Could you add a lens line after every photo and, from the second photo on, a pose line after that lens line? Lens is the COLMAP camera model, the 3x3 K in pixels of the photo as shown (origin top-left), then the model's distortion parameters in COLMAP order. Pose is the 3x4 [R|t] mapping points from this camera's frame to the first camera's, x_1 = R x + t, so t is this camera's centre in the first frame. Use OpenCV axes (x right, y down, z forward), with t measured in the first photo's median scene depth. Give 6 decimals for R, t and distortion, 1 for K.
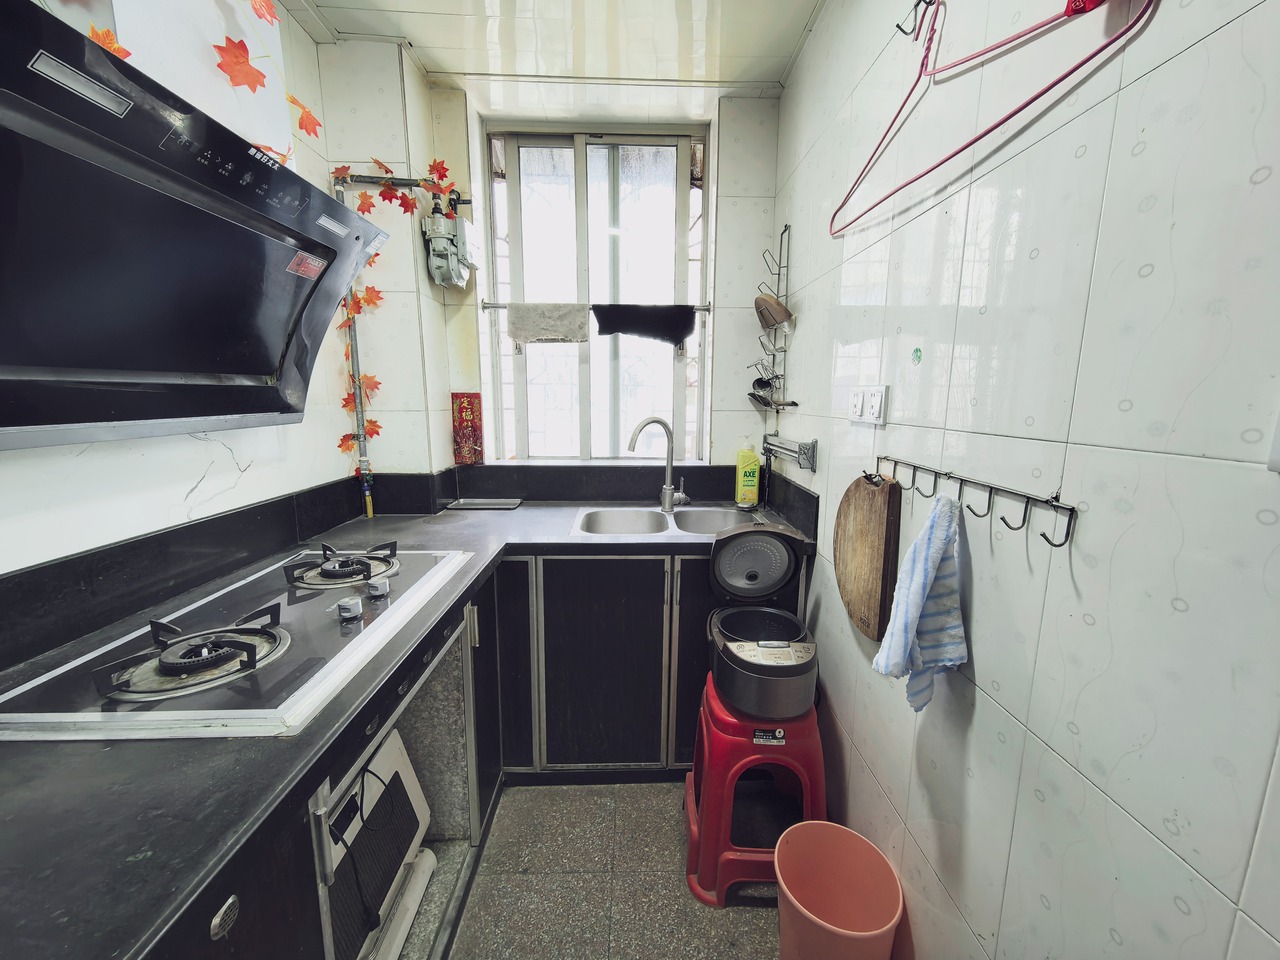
lens RADIAL K [[503.6, 0, 646.1], [0, 503.6, 475.0], [0, 0, 1]] dist [0.008022, -0.001239]
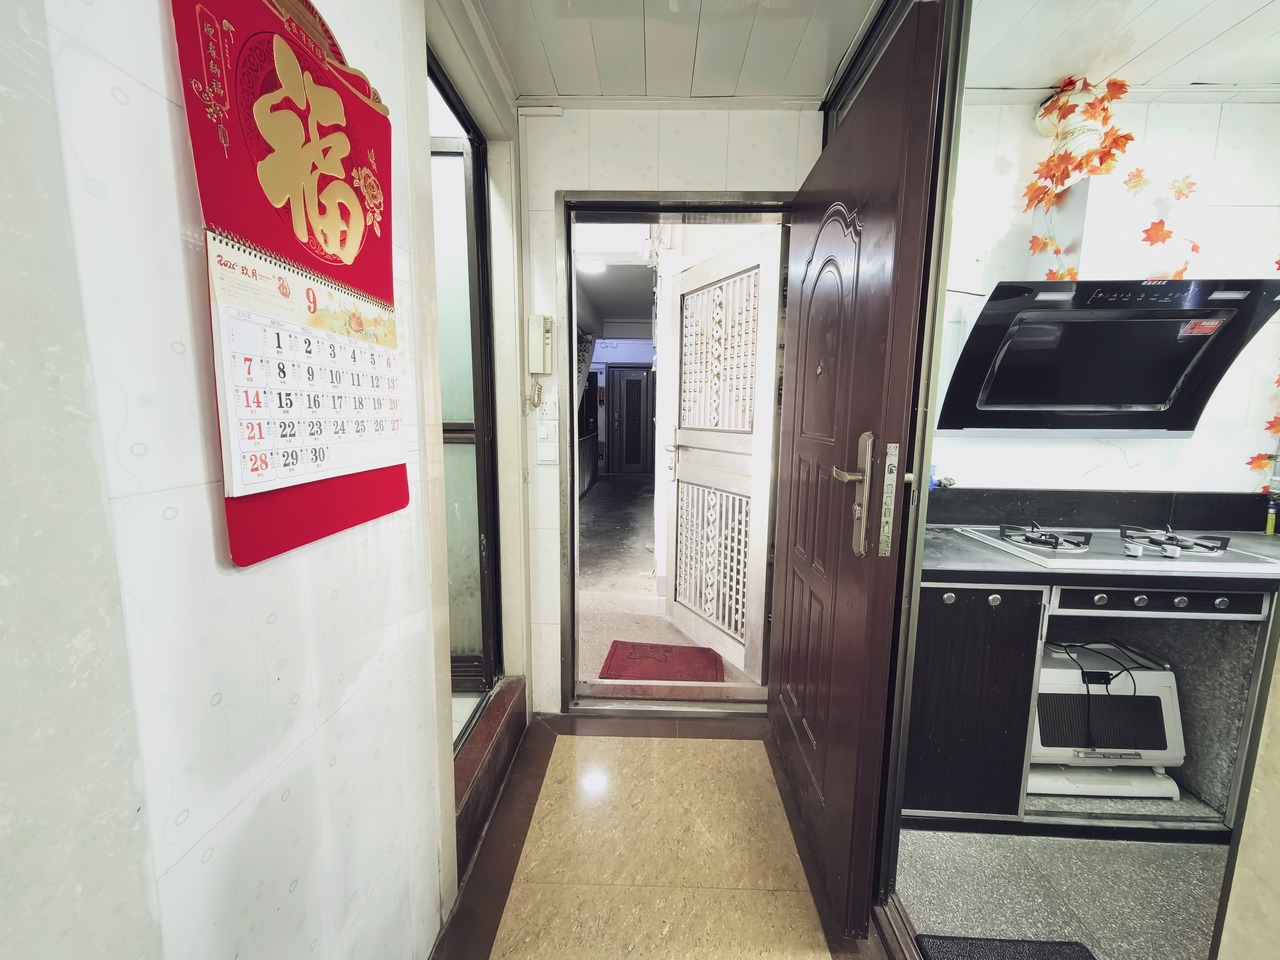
lens RADIAL K [[503.6, 0, 643.2], [0, 503.6, 478.9], [0, 0, 1]] dist [0.008022, -0.001239]
pose [[-0.055896, 0.133782, -0.989433, 0.786556], [-0.169184, 0.975383, 0.141440, 0.059082], [0.983998, 0.175303, -0.031886, -0.378908]]
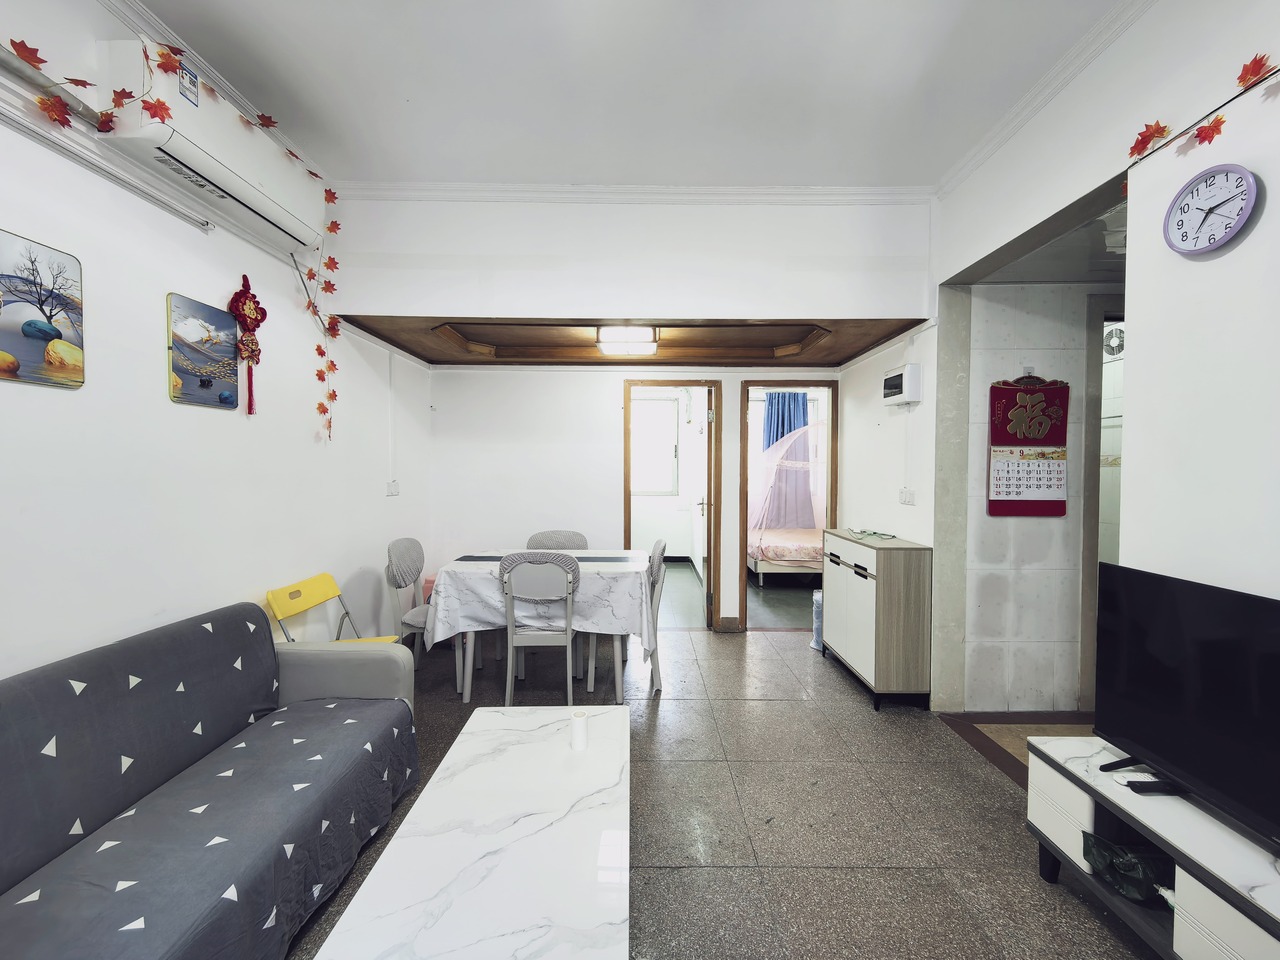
lens RADIAL K [[503.6, 0, 641.2], [0, 503.6, 475.7], [0, 0, 1]] dist [0.008022, -0.001239]
pose [[-0.999653, -0.002338, 0.026240, 1.777348], [0.002224, 0.985009, 0.172491, -0.269685], [-0.026250, 0.172490, -0.984661, 1.370239]]
